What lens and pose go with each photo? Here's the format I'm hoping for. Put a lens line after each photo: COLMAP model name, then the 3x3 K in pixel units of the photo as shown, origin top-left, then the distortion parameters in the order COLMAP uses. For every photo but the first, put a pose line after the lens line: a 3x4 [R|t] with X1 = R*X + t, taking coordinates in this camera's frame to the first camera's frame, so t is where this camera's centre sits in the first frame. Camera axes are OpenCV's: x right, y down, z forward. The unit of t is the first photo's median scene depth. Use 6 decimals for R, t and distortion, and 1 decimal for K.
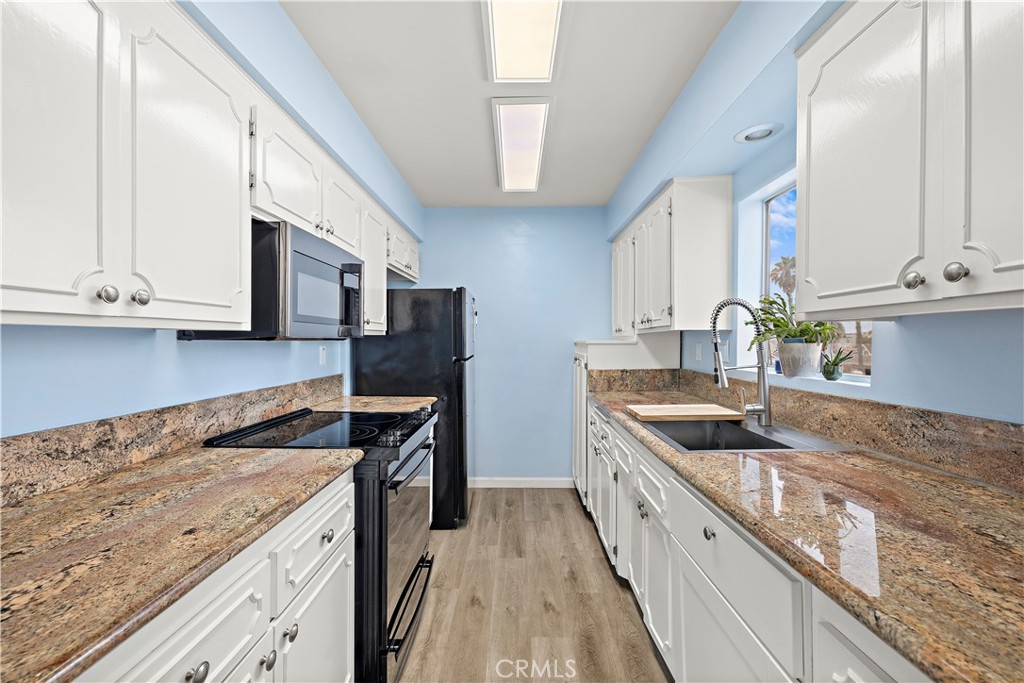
lens RADIAL K [[432.0, 0, 509.1], [0, 432.0, 345.7], [0, 0, 1]] dist [0.003205, -0.000236]
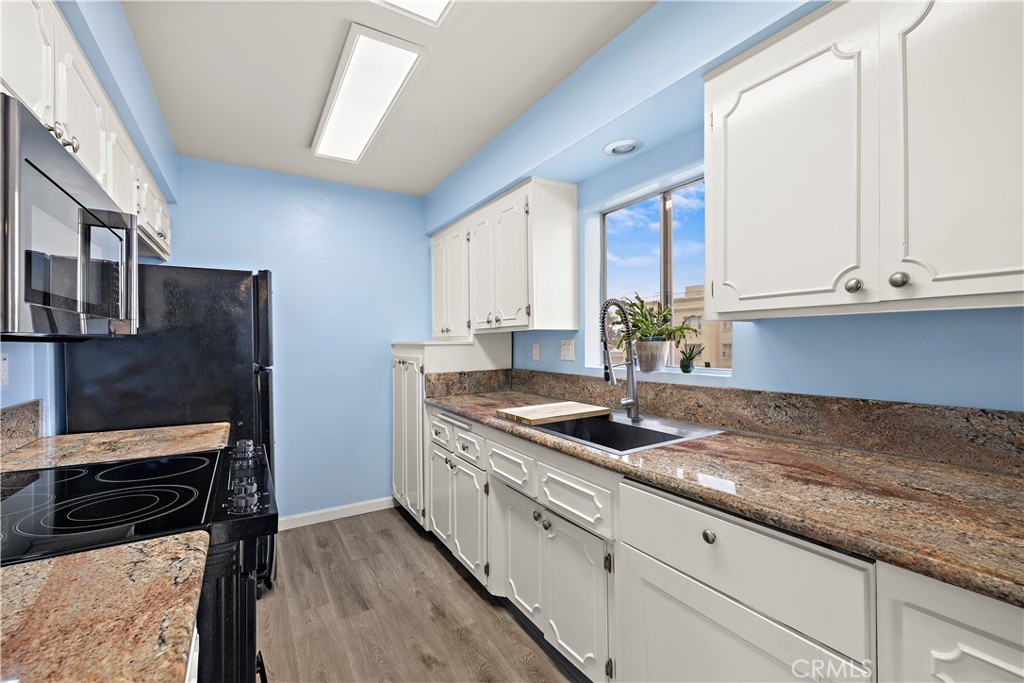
lens RADIAL K [[432.0, 0, 508.1], [0, 432.0, 345.9], [0, 0, 1]] dist [0.003205, -0.000236]
pose [[0.845906, -0.011298, 0.533212, -0.203245], [0.013748, 0.999905, -0.000623, 0.001045], [-0.533154, 0.007857, 0.845981, 0.198169]]
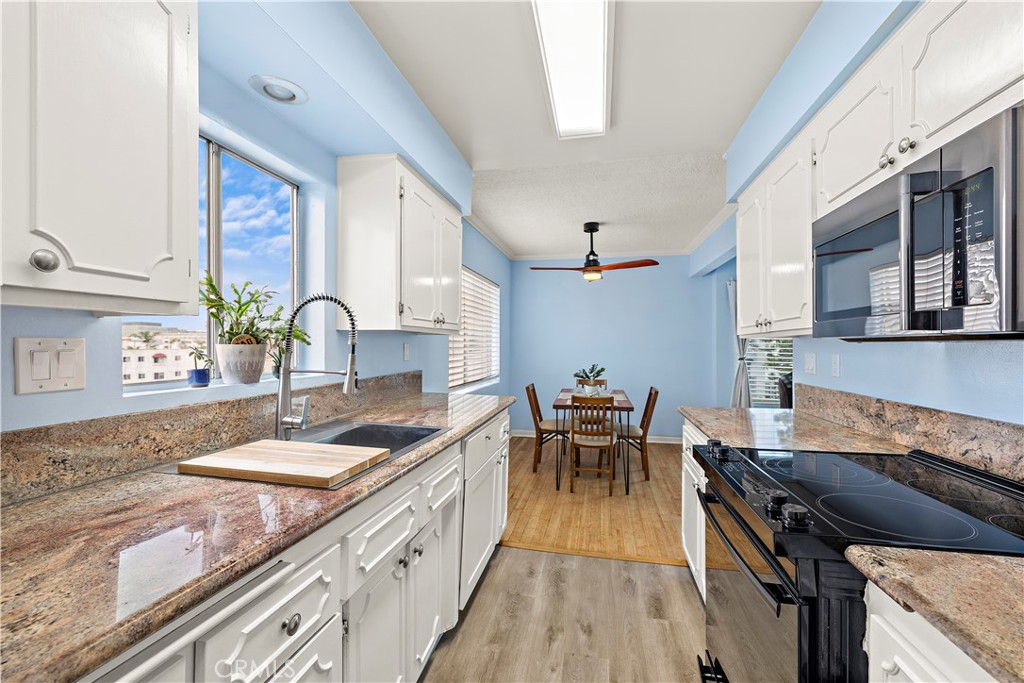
lens RADIAL K [[432.0, 0, 508.3], [0, 432.0, 342.8], [0, 0, 1]] dist [0.003205, -0.000236]
pose [[-0.980020, 0.002012, 0.198889, -0.019917], [0.003270, 0.999977, 0.005997, -0.012420], [-0.198872, 0.006527, -0.980004, 1.410080]]
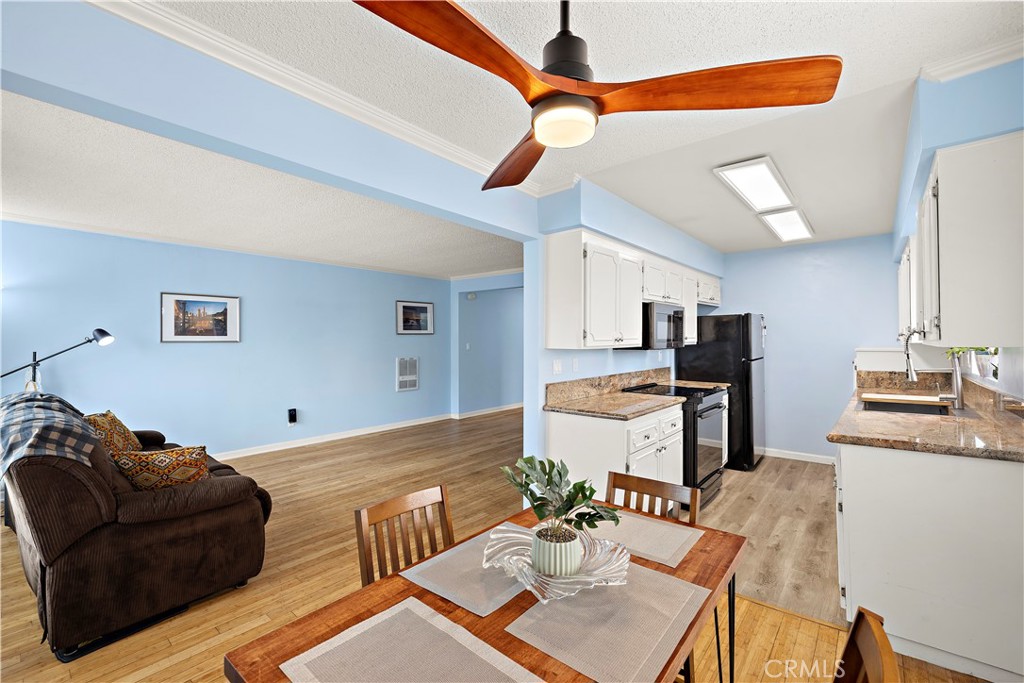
lens RADIAL K [[432.0, 0, 511.9], [0, 432.0, 341.4], [0, 0, 1]] dist [0.003205, -0.000236]
pose [[0.775969, -0.001826, -0.630768, 0.268762], [-0.003227, 0.999971, -0.006866, -0.028414], [0.630763, 0.007363, 0.775941, -0.937717]]
